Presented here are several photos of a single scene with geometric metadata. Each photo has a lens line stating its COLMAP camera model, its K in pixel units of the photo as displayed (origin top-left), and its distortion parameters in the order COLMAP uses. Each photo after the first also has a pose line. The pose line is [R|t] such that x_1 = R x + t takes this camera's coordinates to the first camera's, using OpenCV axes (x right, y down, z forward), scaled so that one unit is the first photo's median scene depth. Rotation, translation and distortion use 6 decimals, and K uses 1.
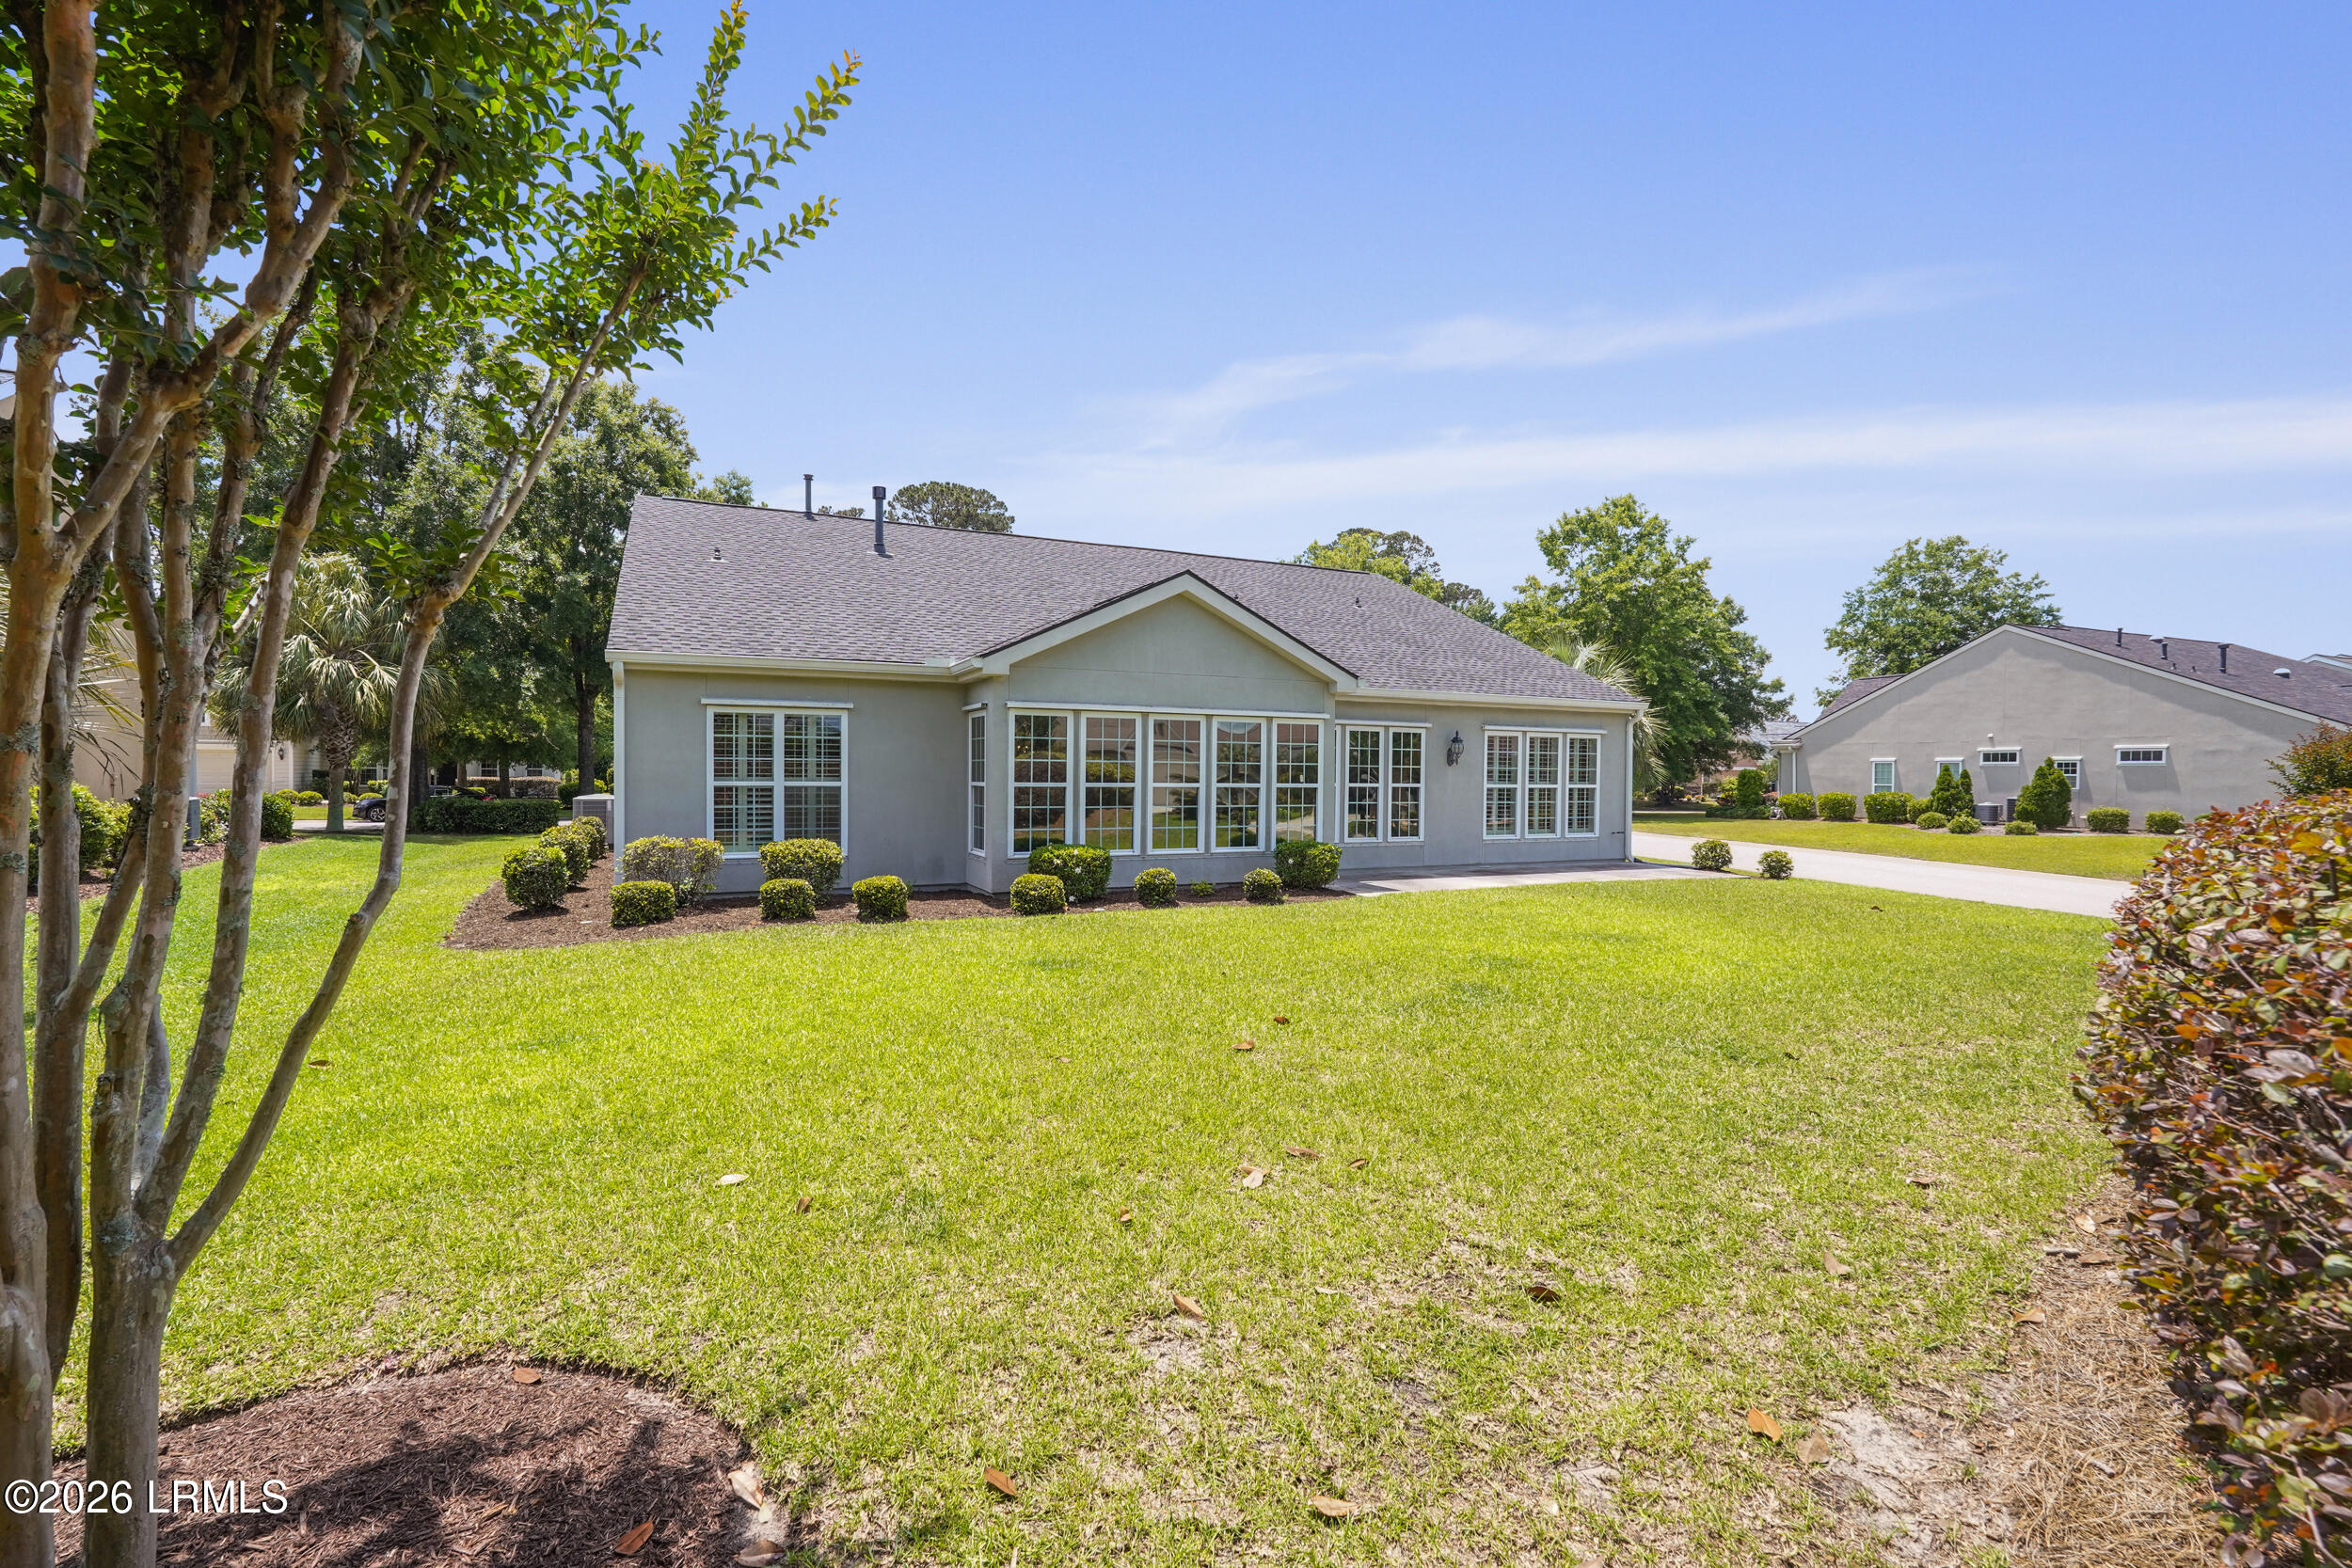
lens RADIAL K [[1042.9, 0, 1167.0], [0, 1042.9, 783.1], [0, 0, 1]] dist [-0.011071, 0.007555]
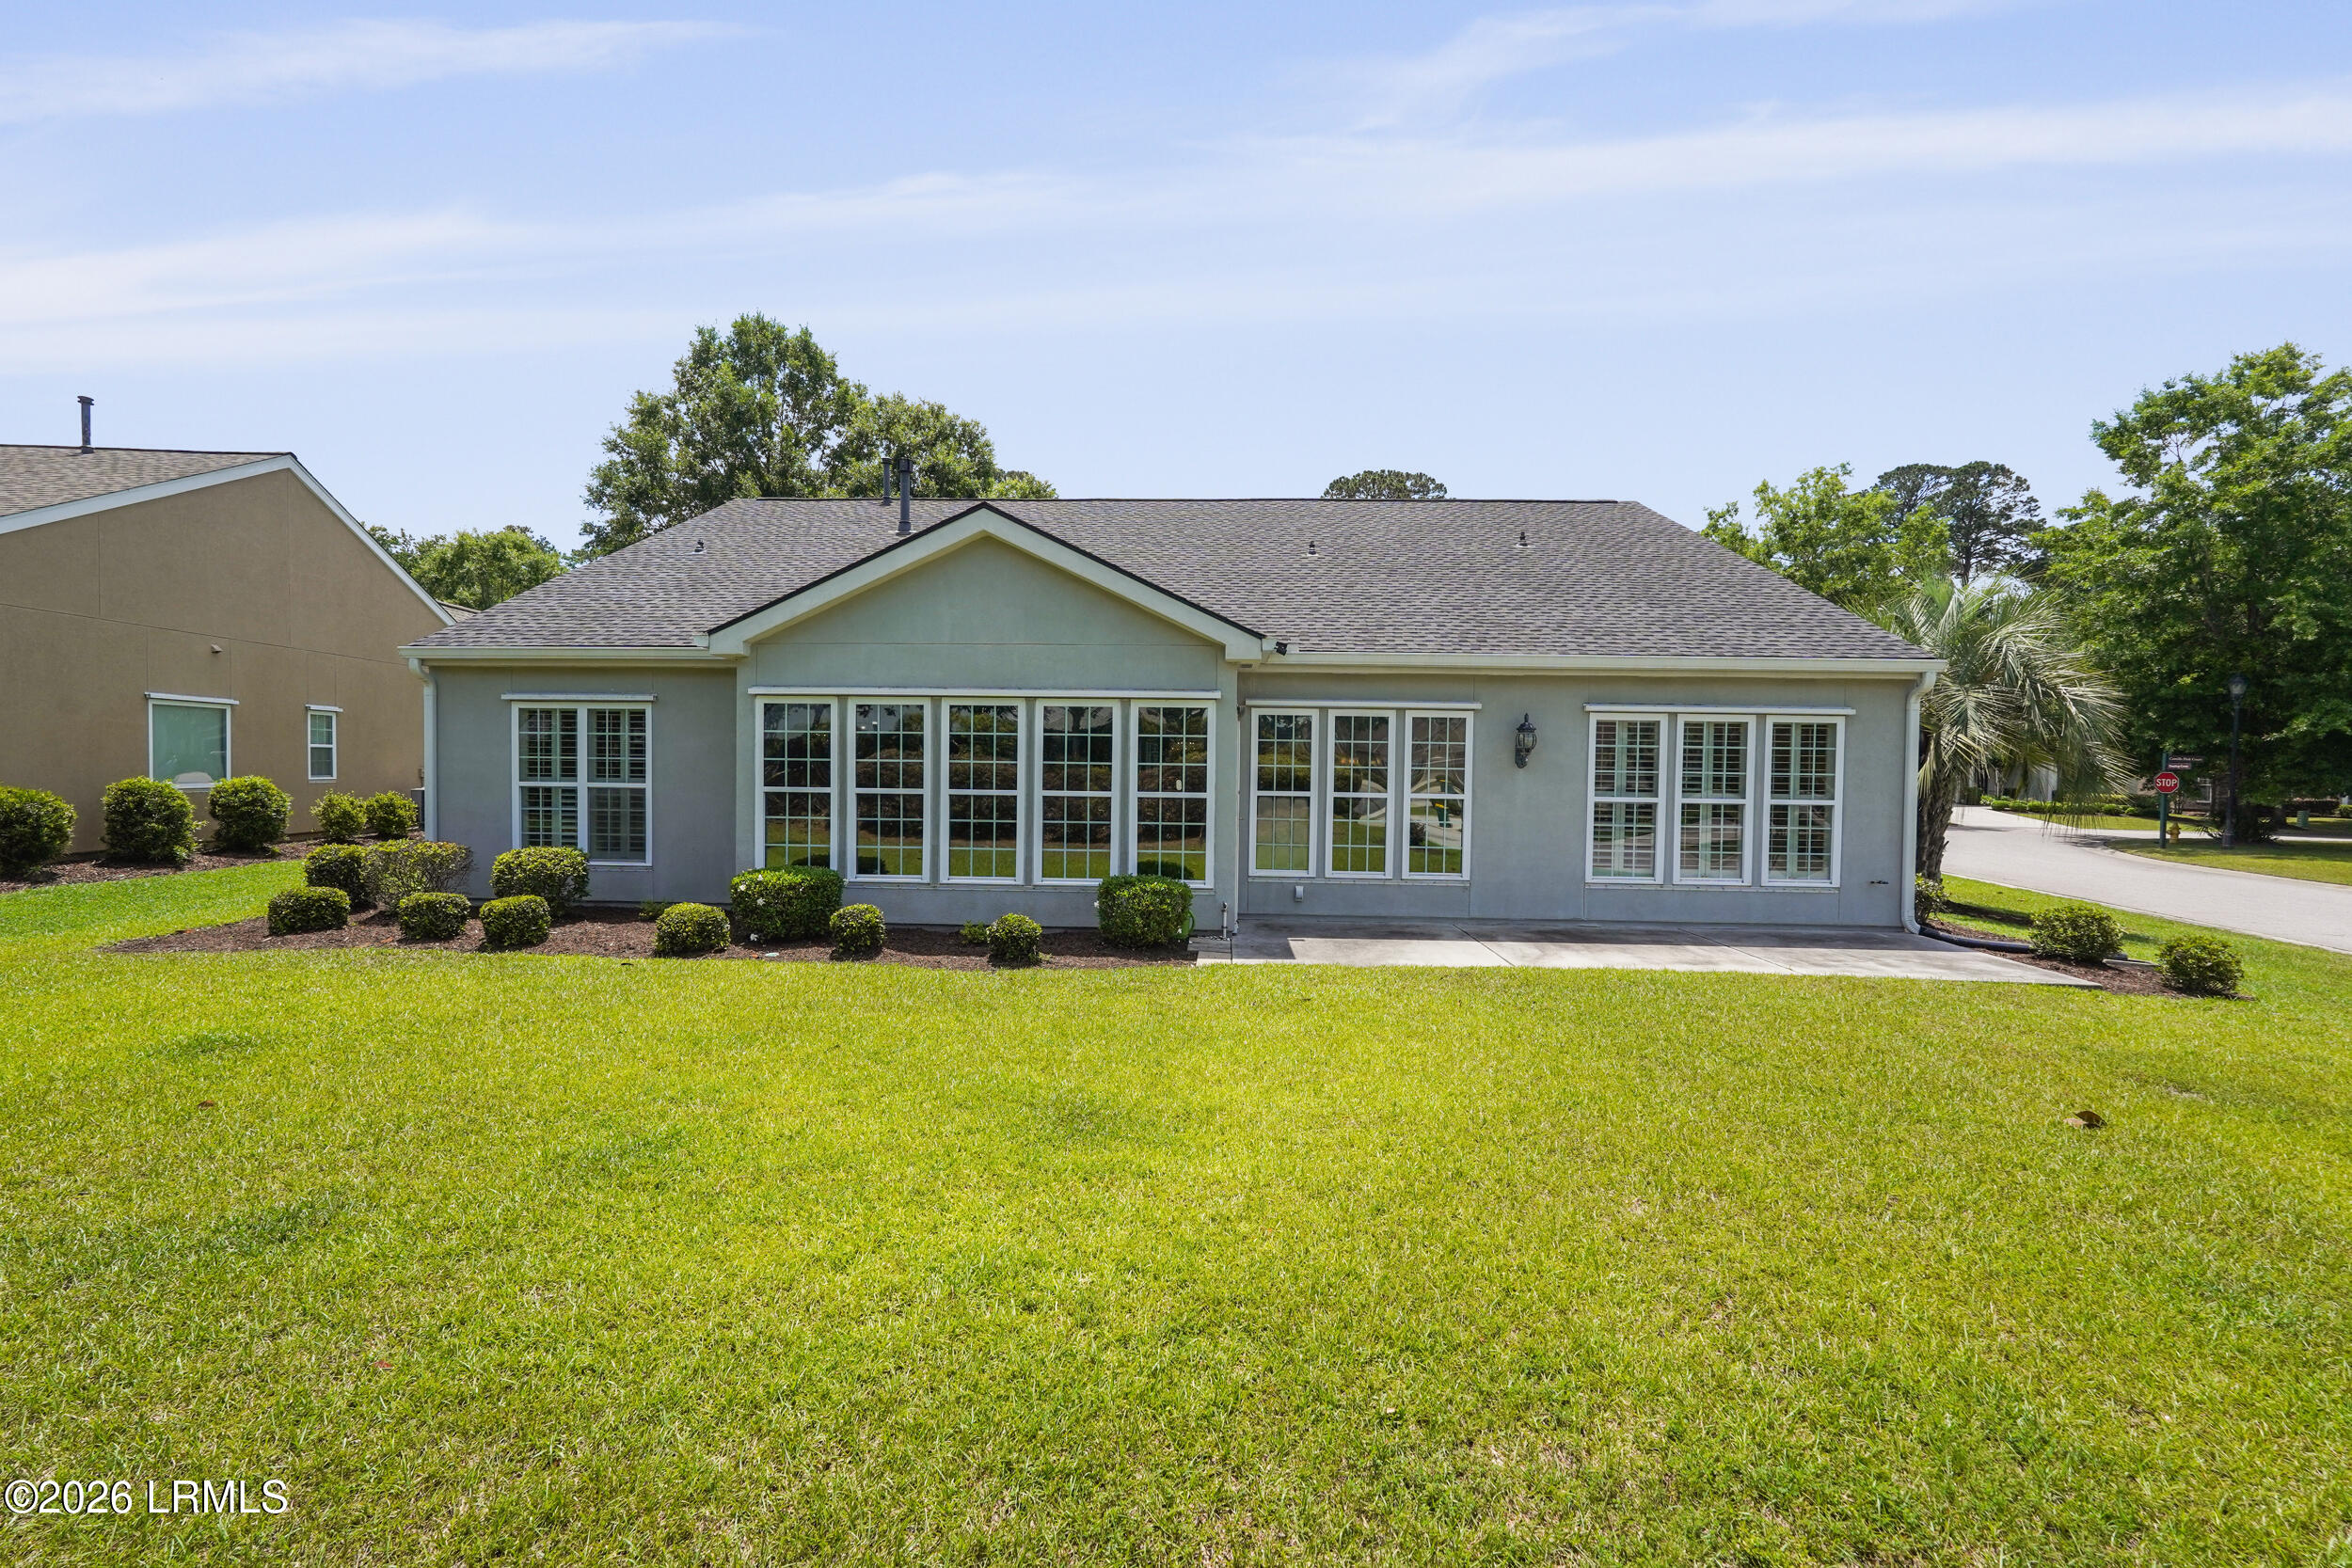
lens RADIAL K [[1042.9, 0, 1172.3], [0, 1042.9, 784.0], [0, 0, 1]] dist [-0.011071, 0.007555]
pose [[0.884979, 0.010385, -0.465515, 0.405921], [-0.010447, 0.999942, 0.002446, -0.006136], [0.465514, 0.002698, 0.885036, 0.341299]]
